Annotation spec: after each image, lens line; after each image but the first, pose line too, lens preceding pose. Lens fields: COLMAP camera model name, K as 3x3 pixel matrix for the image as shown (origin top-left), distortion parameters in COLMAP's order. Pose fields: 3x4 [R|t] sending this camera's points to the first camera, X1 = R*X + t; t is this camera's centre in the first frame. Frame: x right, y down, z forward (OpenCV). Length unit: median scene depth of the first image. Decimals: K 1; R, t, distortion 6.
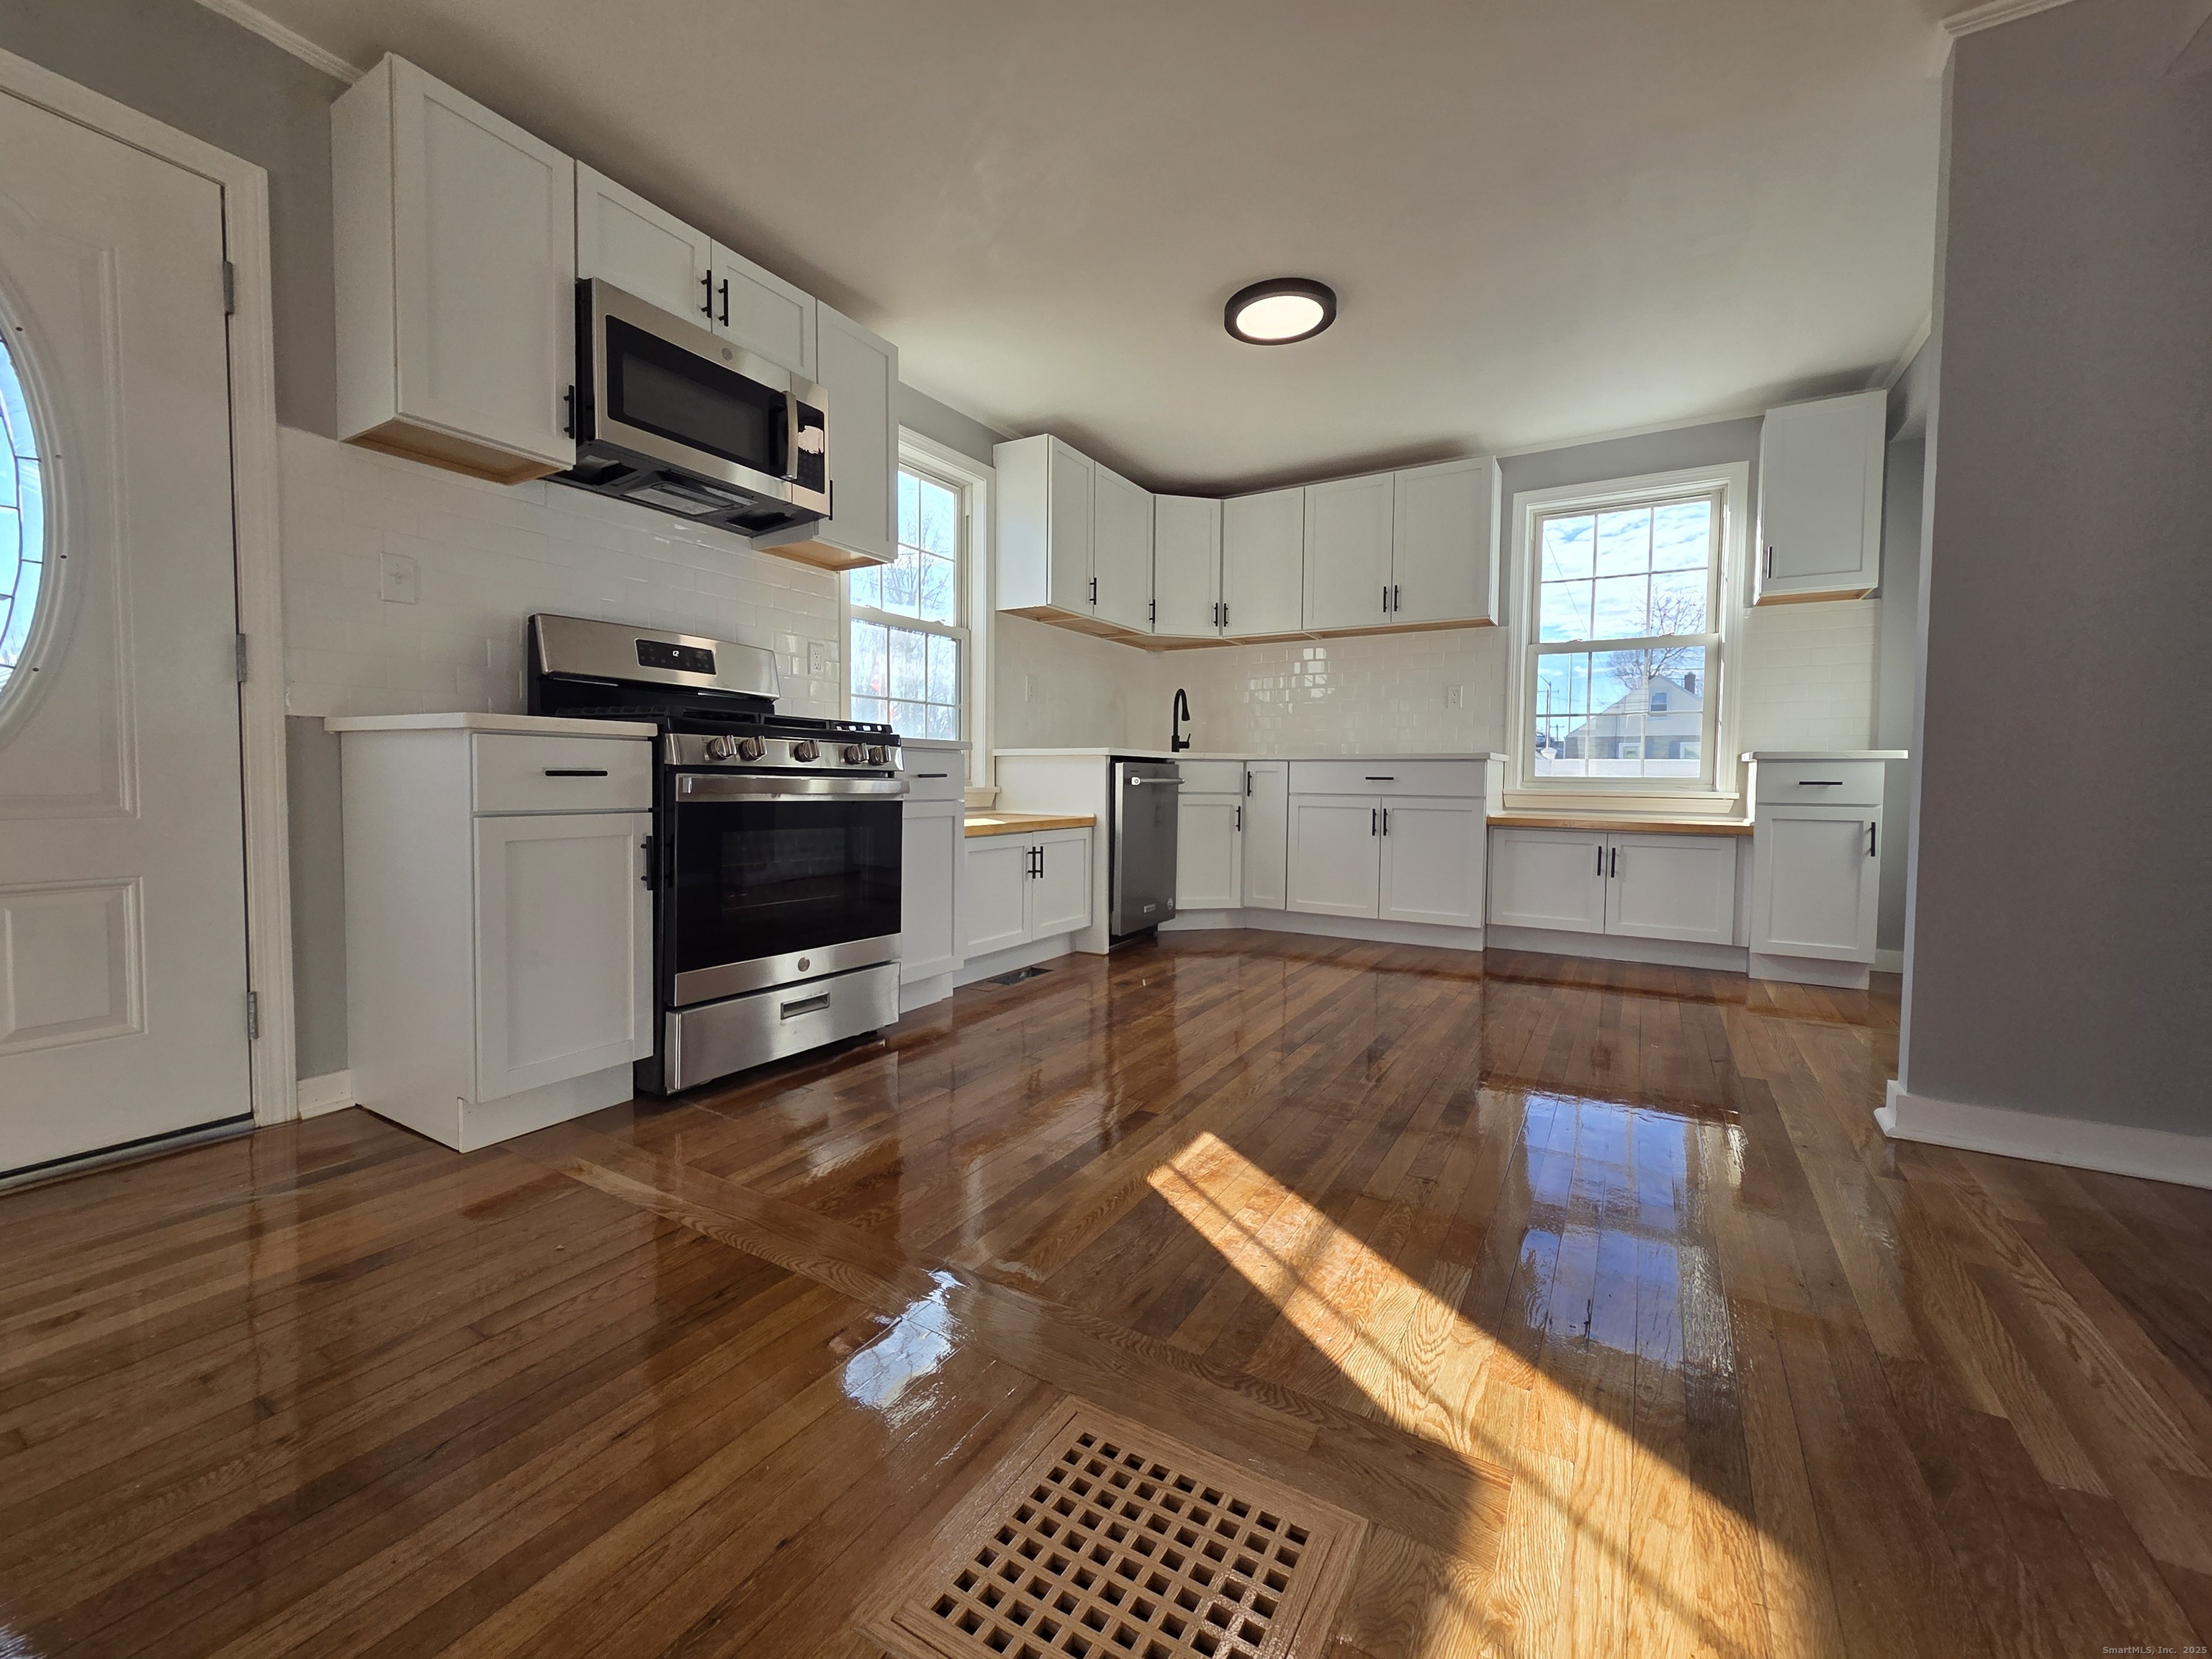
lens RADIAL K [[907.8, 0, 1095.2], [0, 907.8, 820.0], [0, 0, 1]] dist [0.003946, -0.001204]
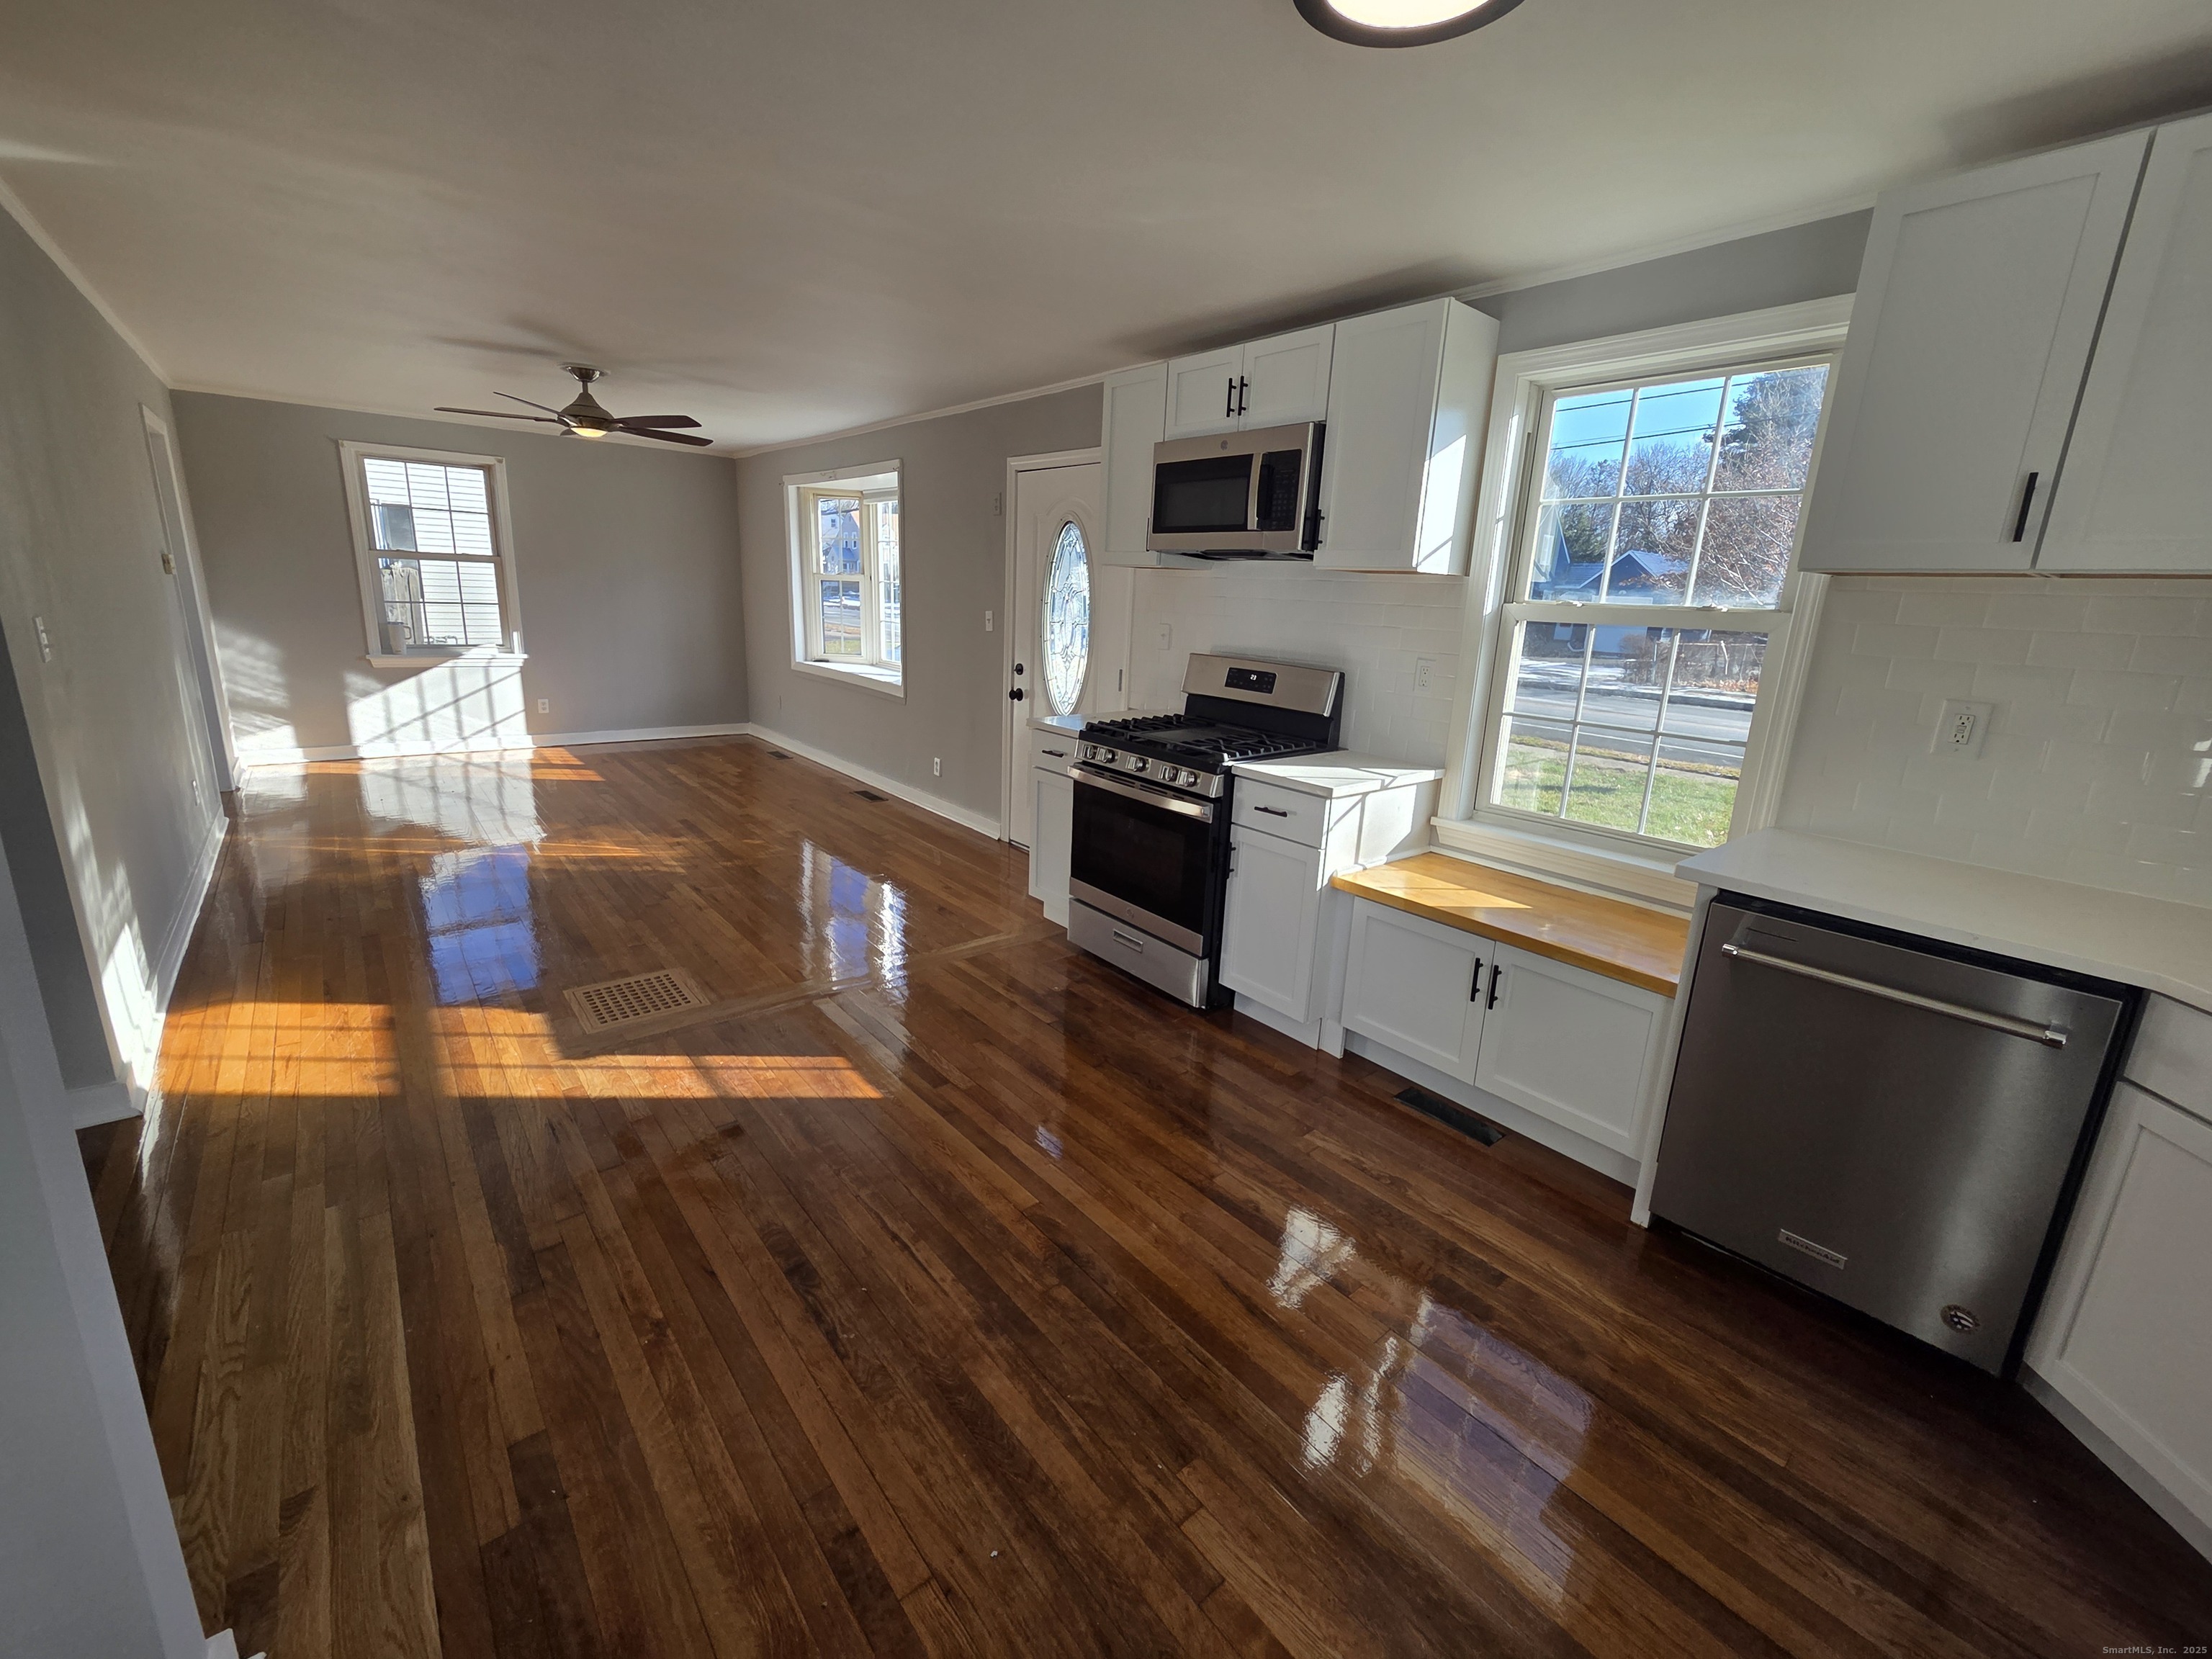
lens RADIAL K [[907.8, 0, 1108.6], [0, 907.8, 812.5], [0, 0, 1]] dist [0.003946, -0.001204]
pose [[-0.324279, 0.202362, -0.924063, 1.034384], [-0.088702, 0.966042, 0.242683, -0.355502], [0.941793, 0.160663, -0.295318, 1.481037]]
